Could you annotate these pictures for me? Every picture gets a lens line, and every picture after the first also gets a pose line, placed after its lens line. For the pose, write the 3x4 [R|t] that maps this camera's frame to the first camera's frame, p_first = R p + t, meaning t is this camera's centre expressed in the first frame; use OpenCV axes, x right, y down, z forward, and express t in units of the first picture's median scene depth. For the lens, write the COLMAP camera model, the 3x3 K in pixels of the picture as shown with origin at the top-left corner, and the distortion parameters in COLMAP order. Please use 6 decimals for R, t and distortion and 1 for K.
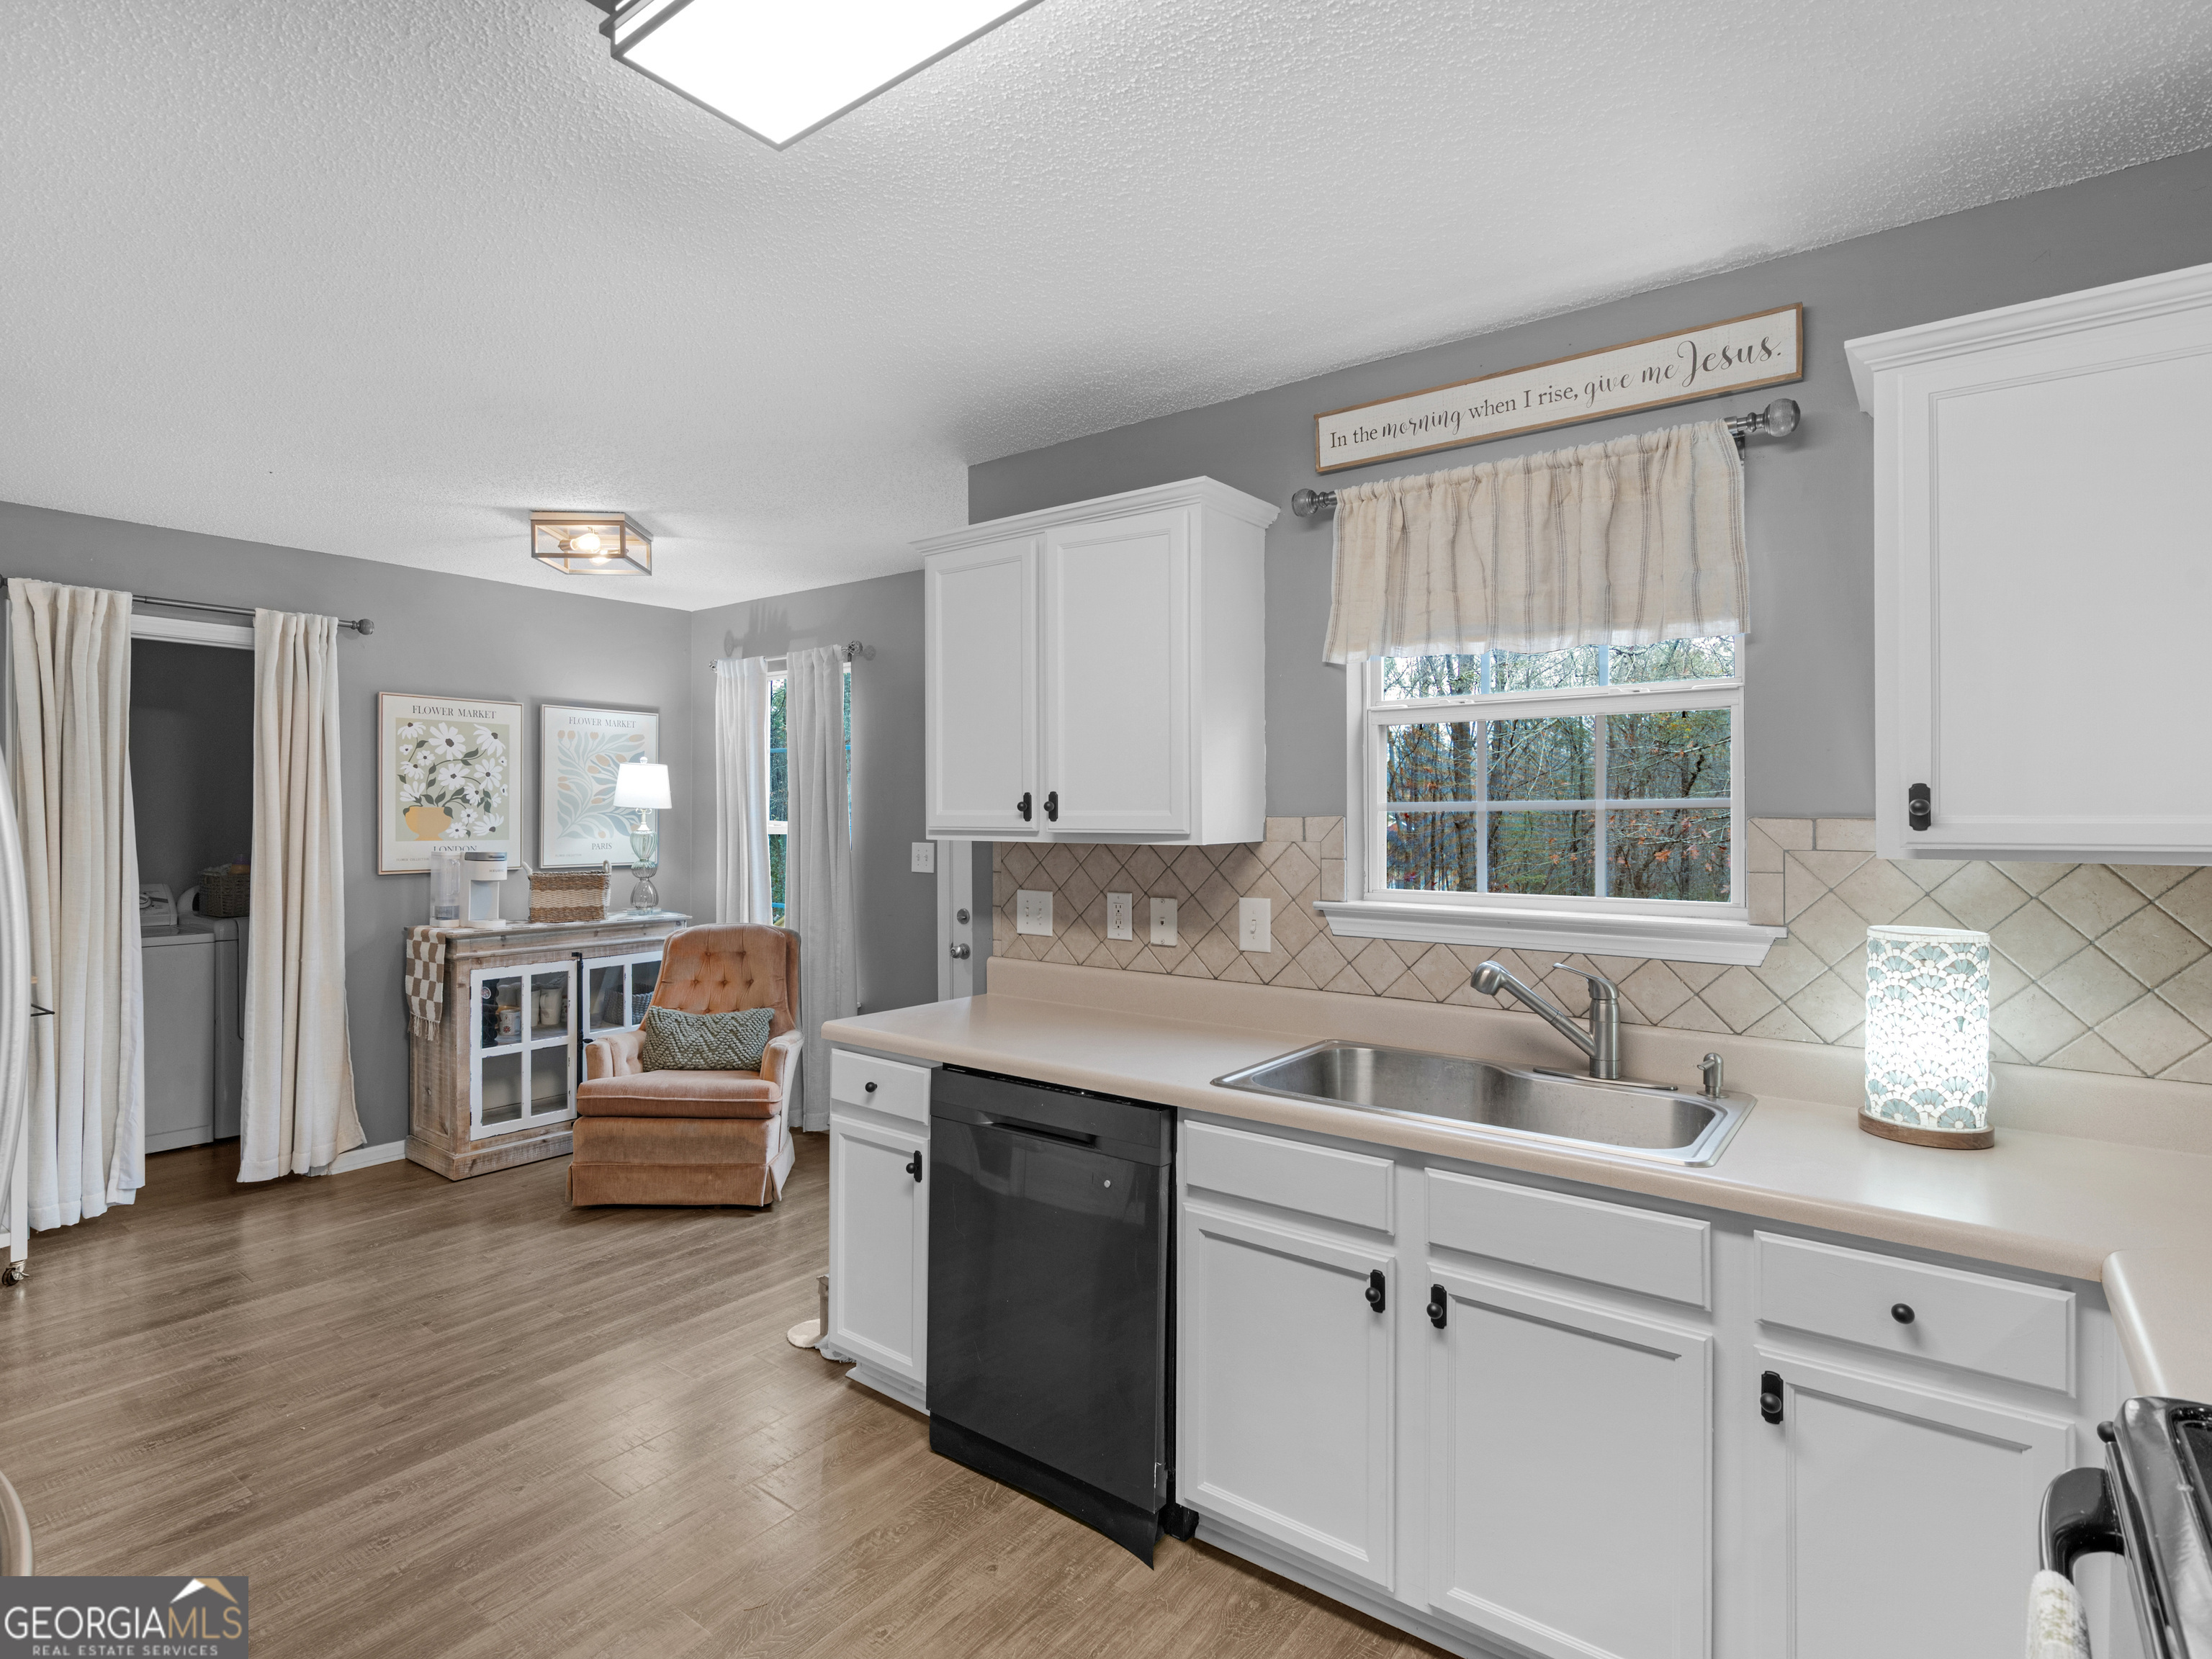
lens RADIAL K [[1145.3, 0, 1059.8], [0, 1145.3, 814.0], [0, 0, 1]] dist [0.001533, -0.002567]
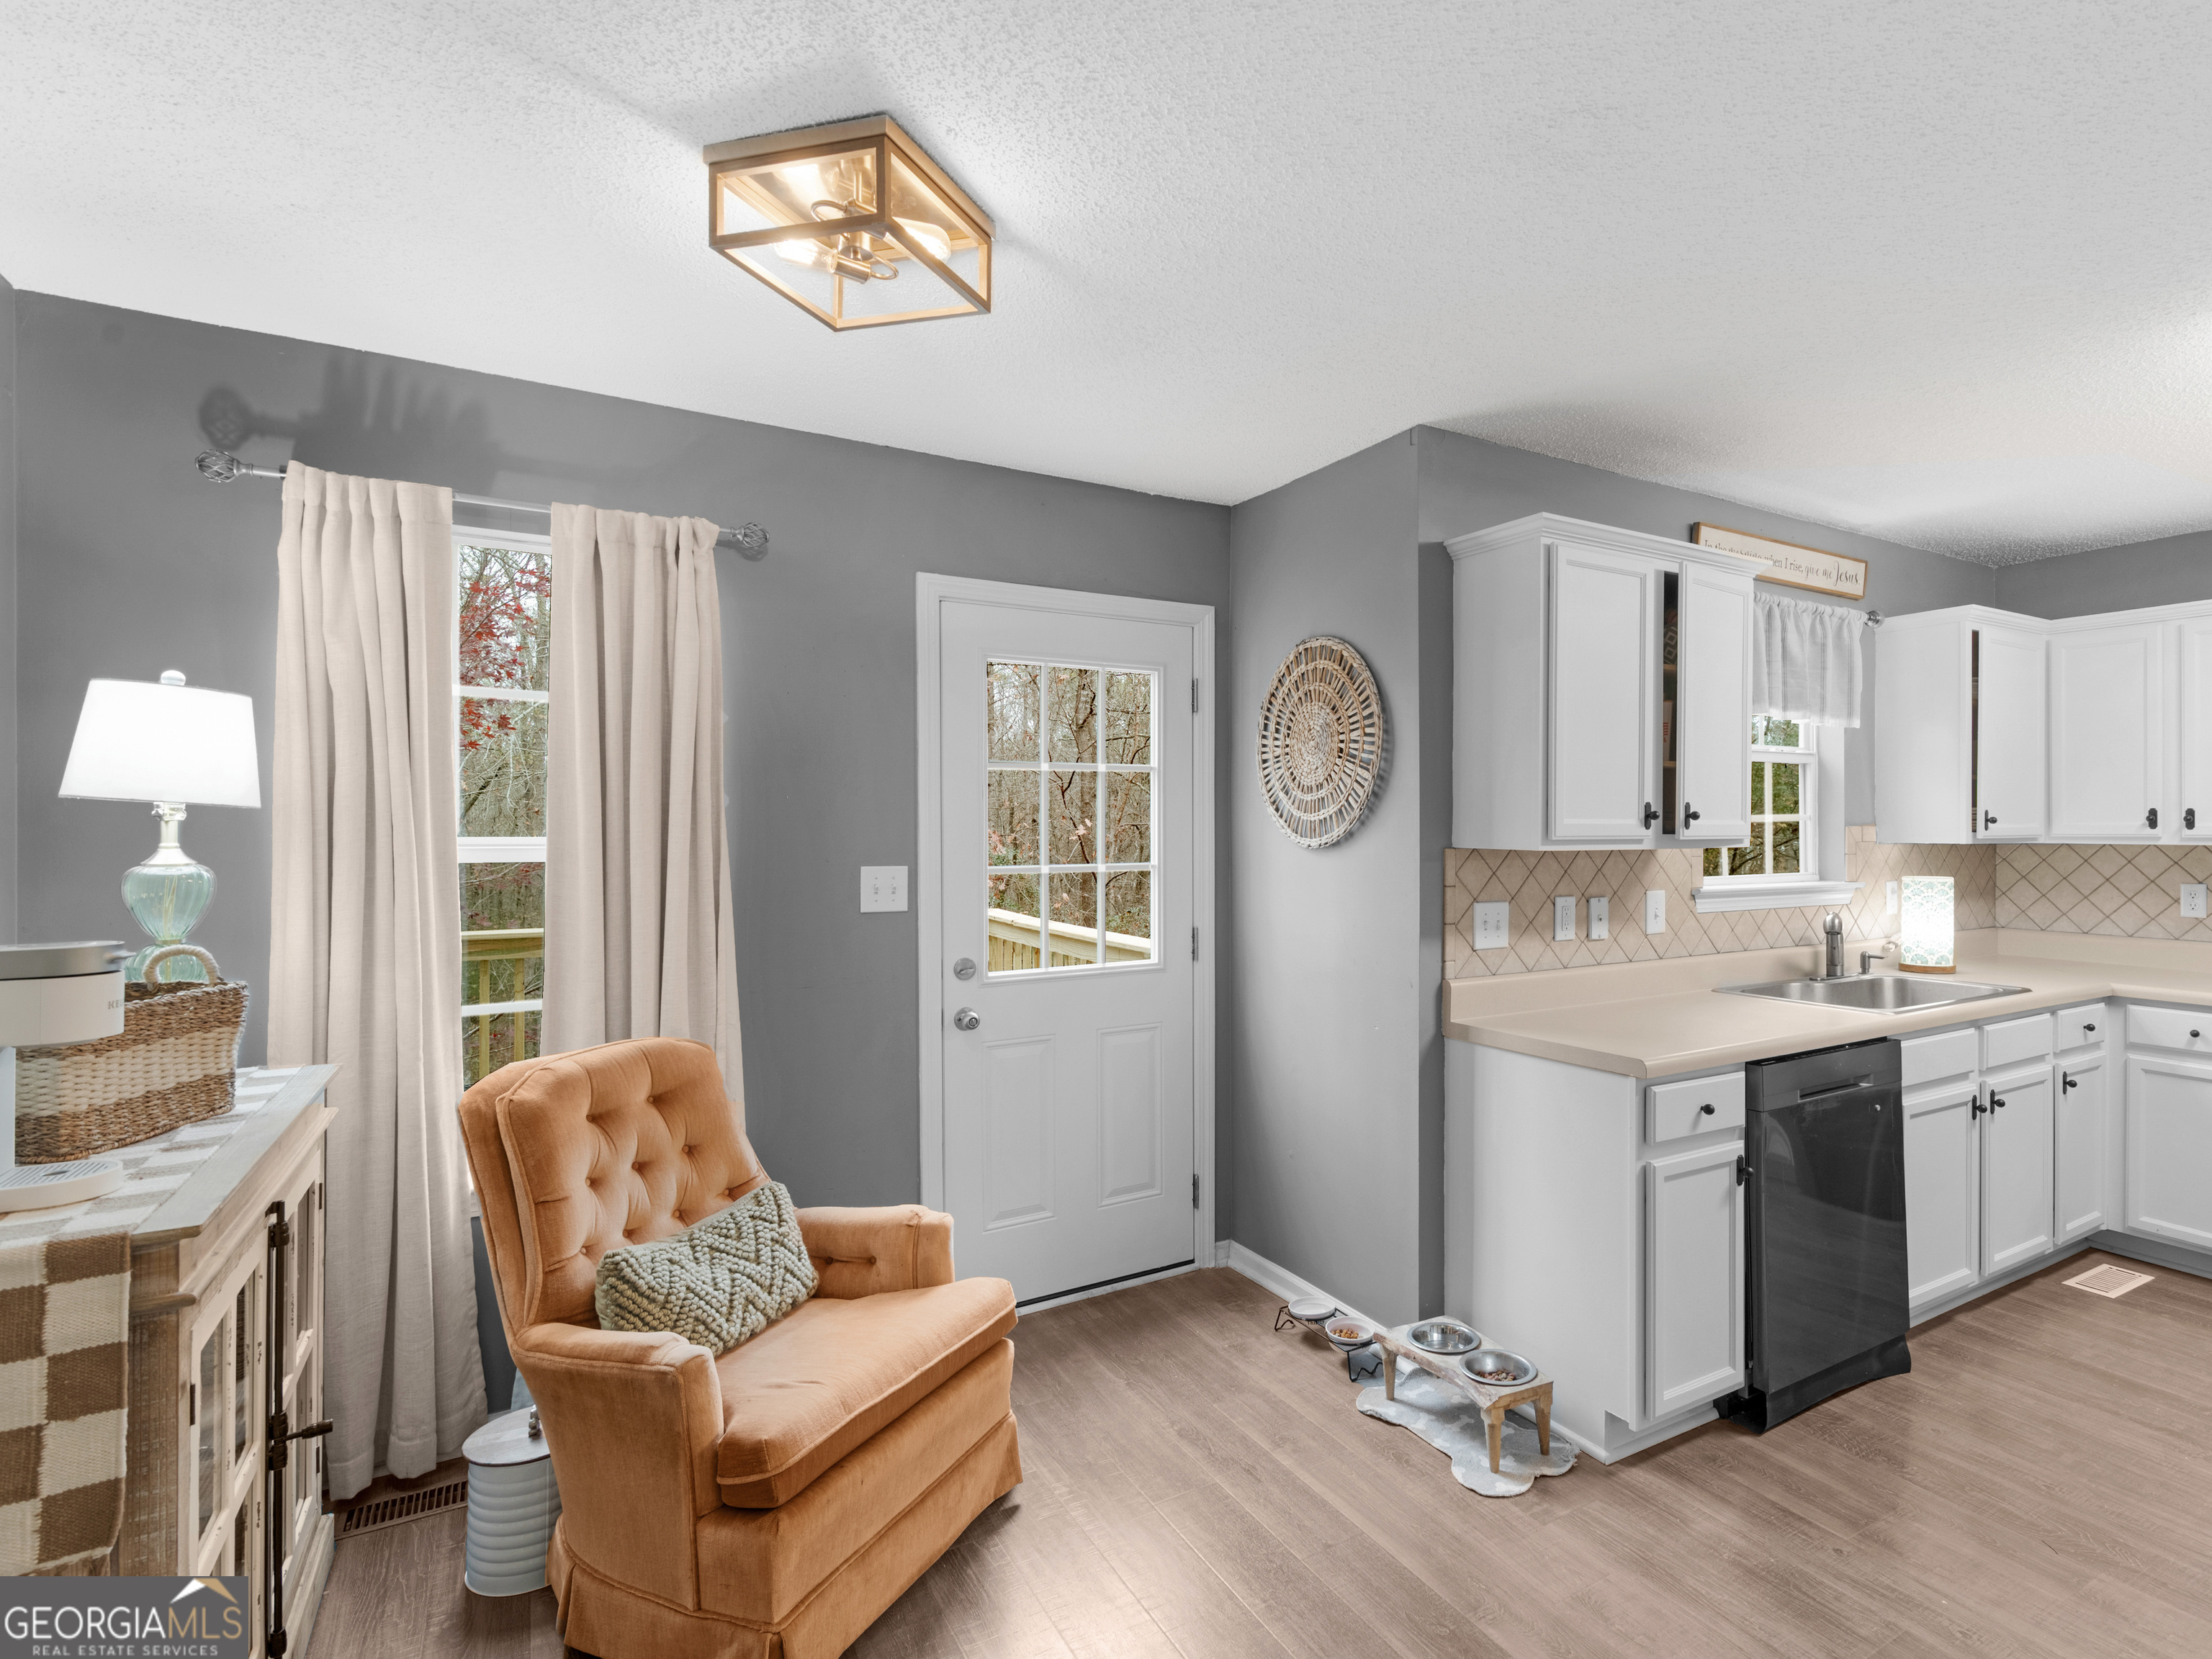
lens RADIAL K [[1262.7, 0, 1111.2], [0, 1262.7, 821.6], [0, 0, 1]] dist [-0.002560, -0.001849]
pose [[0.316116, 0.000963, 0.948720, -0.868999], [-0.001589, 0.999999, -0.000485, 0.000244], [-0.948719, -0.001354, 0.316117, 0.750138]]
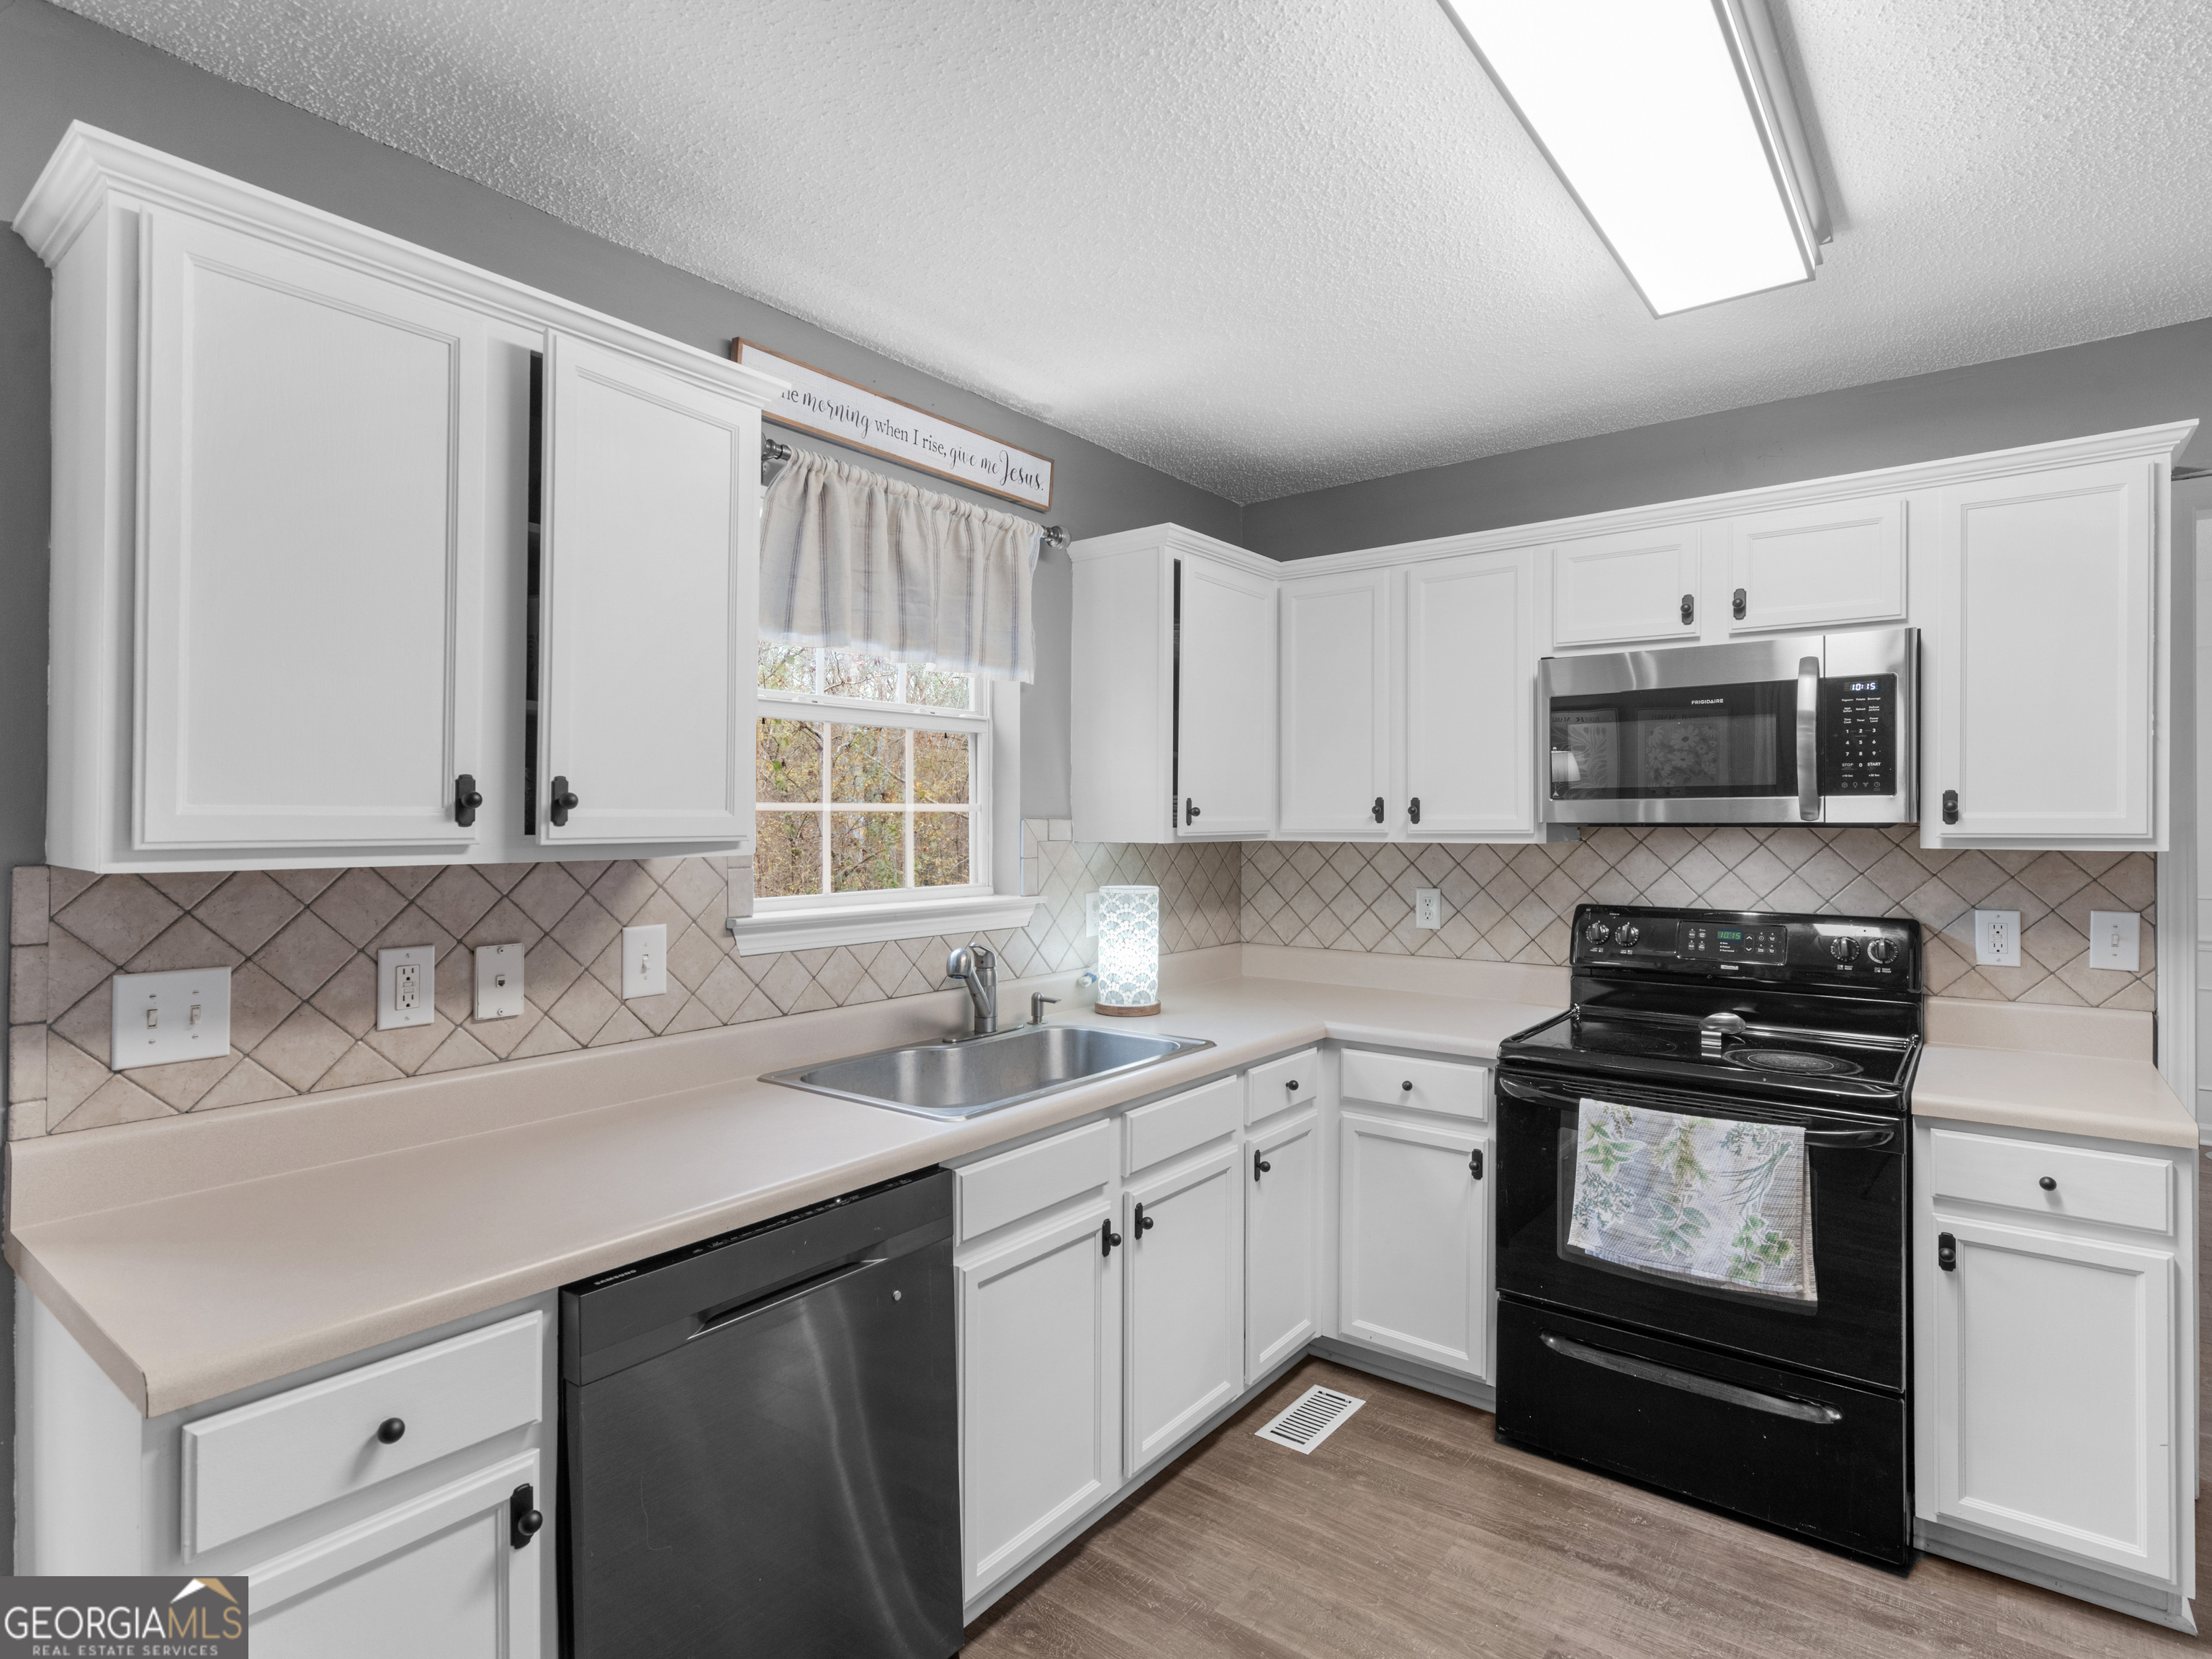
lens RADIAL K [[1145.3, 0, 1093.2], [0, 1145.3, 824.1], [0, 0, 1]] dist [0.001533, -0.002567]
pose [[-0.016017, -0.007355, 0.999845, -0.394416], [-0.002873, 0.999969, 0.007310, 0.000084], [-0.999868, -0.002756, -0.016037, 0.479848]]
